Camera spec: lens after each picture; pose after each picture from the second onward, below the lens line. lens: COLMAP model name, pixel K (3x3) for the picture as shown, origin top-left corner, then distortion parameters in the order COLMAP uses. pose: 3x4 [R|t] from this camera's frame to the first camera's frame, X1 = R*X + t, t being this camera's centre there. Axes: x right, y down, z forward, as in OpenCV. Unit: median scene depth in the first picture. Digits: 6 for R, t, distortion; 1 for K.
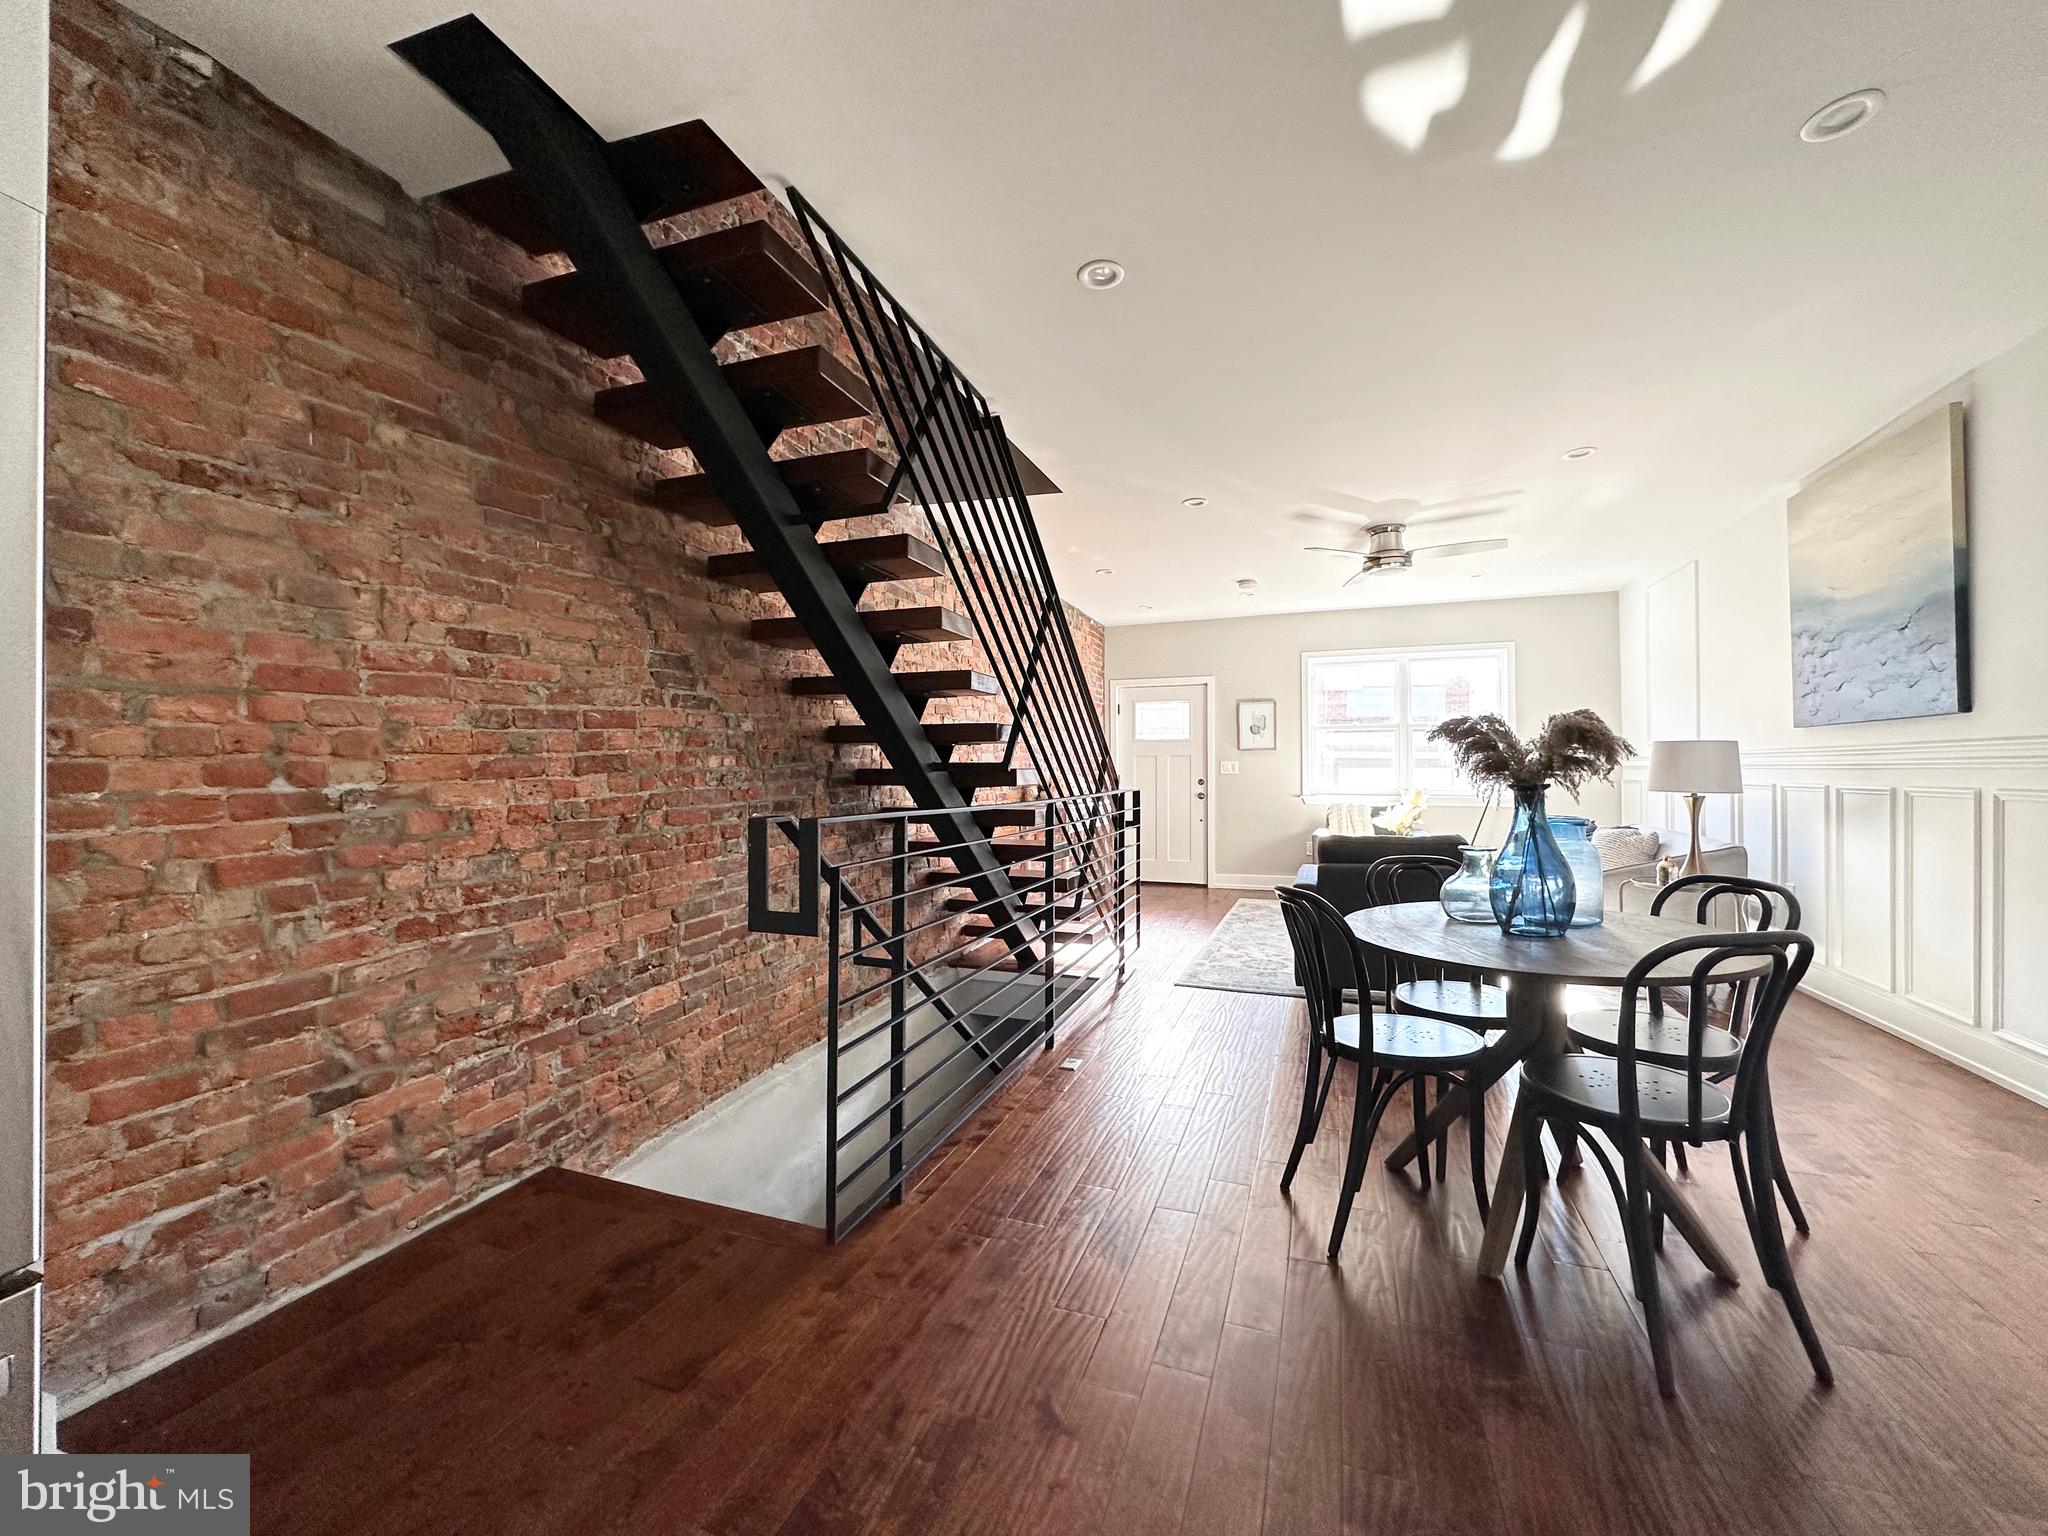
lens RADIAL K [[815.3, 0, 1025.9], [0, 815.3, 768.3], [0, 0, 1]] dist [-0.001447, 0.000161]
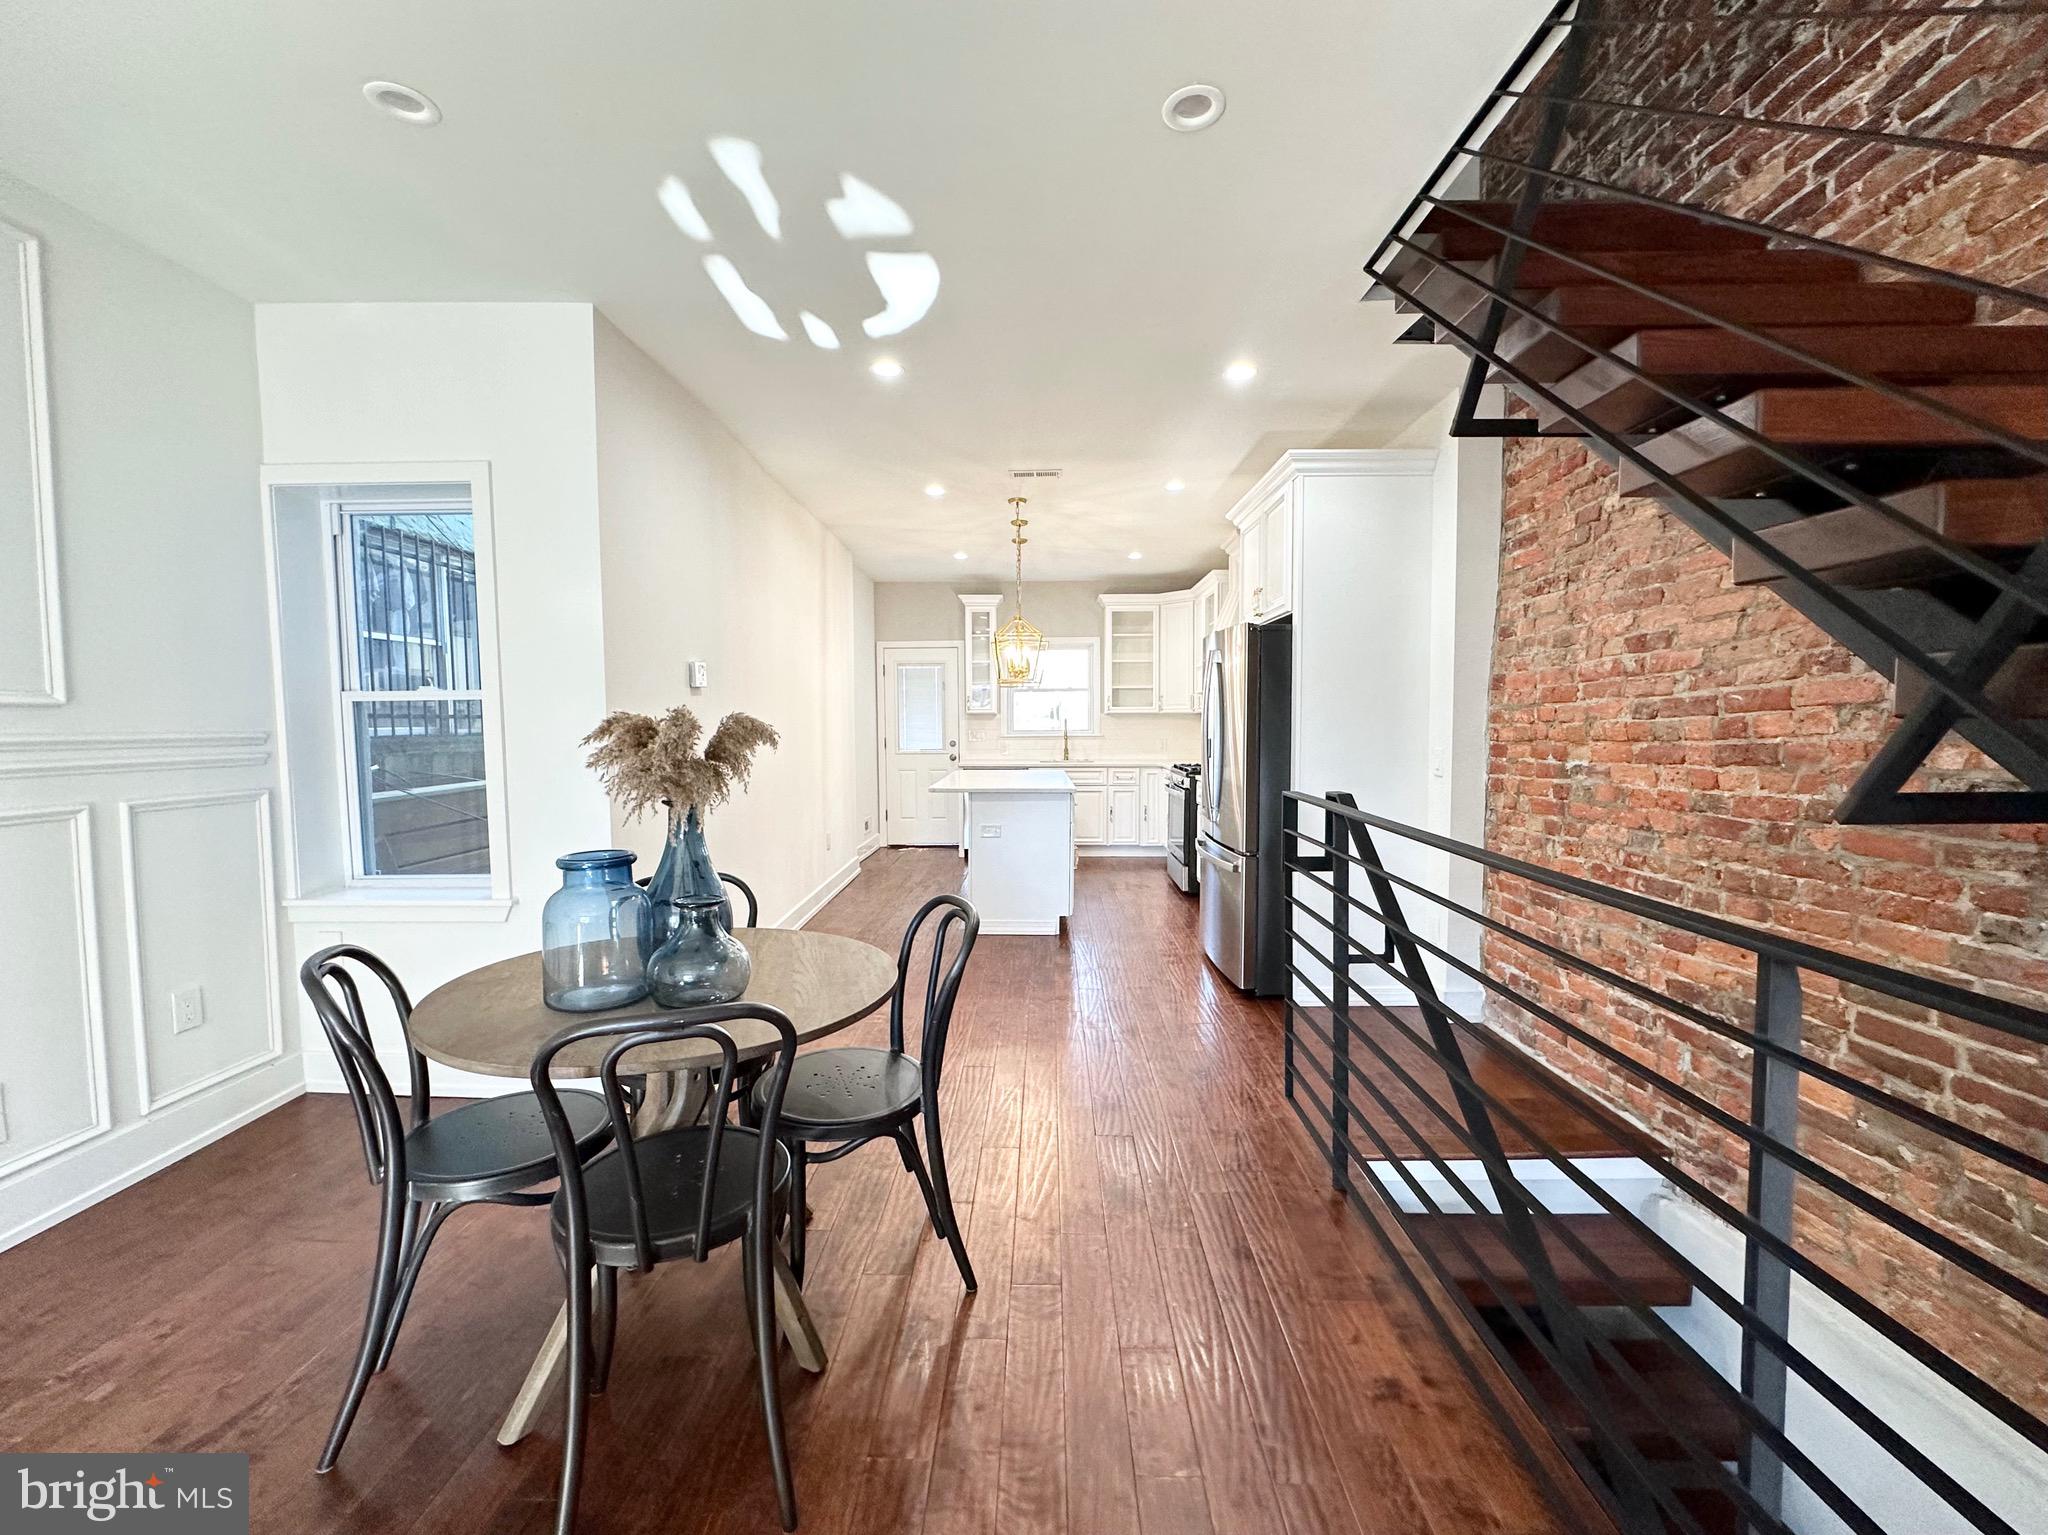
lens RADIAL K [[827.5, 0, 1024.0], [0, 827.5, 767.5], [0, 0, 1]] dist [-0.003197, -0.000381]
pose [[-0.944736, 0.025890, -0.326808, 0.442789], [0.008320, 0.998449, 0.055045, -0.043225], [0.327726, 0.049284, -0.943487, 1.493519]]
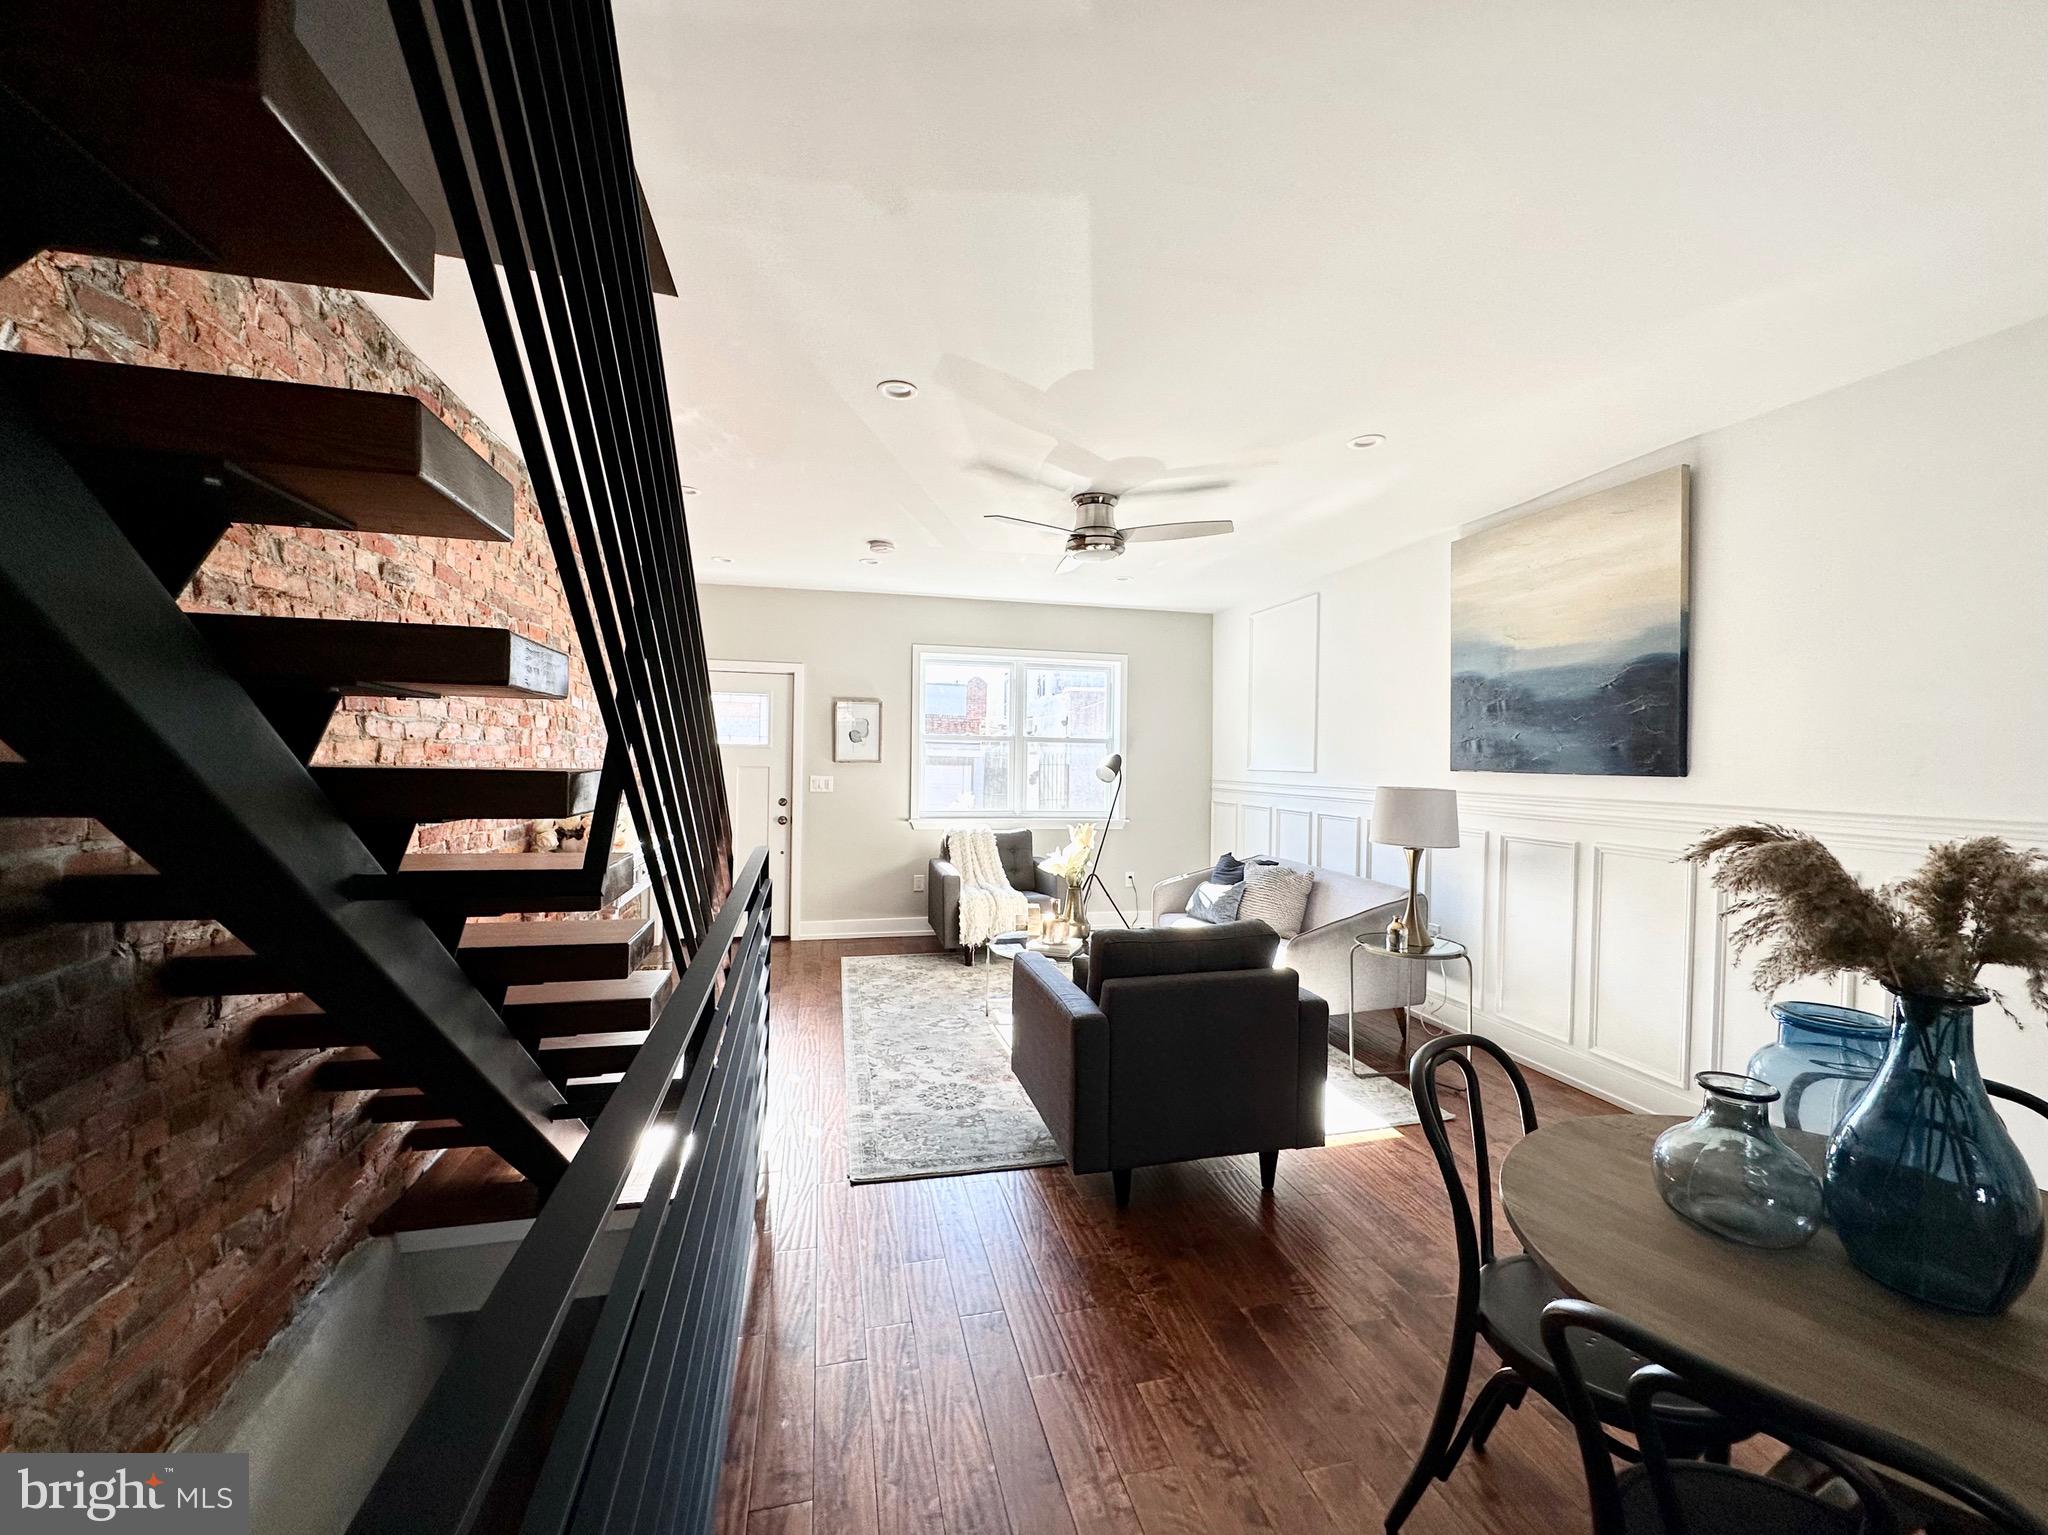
lens RADIAL K [[827.5, 0, 1024.0], [0, 827.5, 767.5], [0, 0, 1]] dist [-0.003197, -0.000381]
pose [[0.826840, 0.011168, 0.562327, -0.097526], [-0.020819, 0.999725, 0.010757, -0.083996], [-0.562052, -0.020601, 0.826845, 0.702140]]
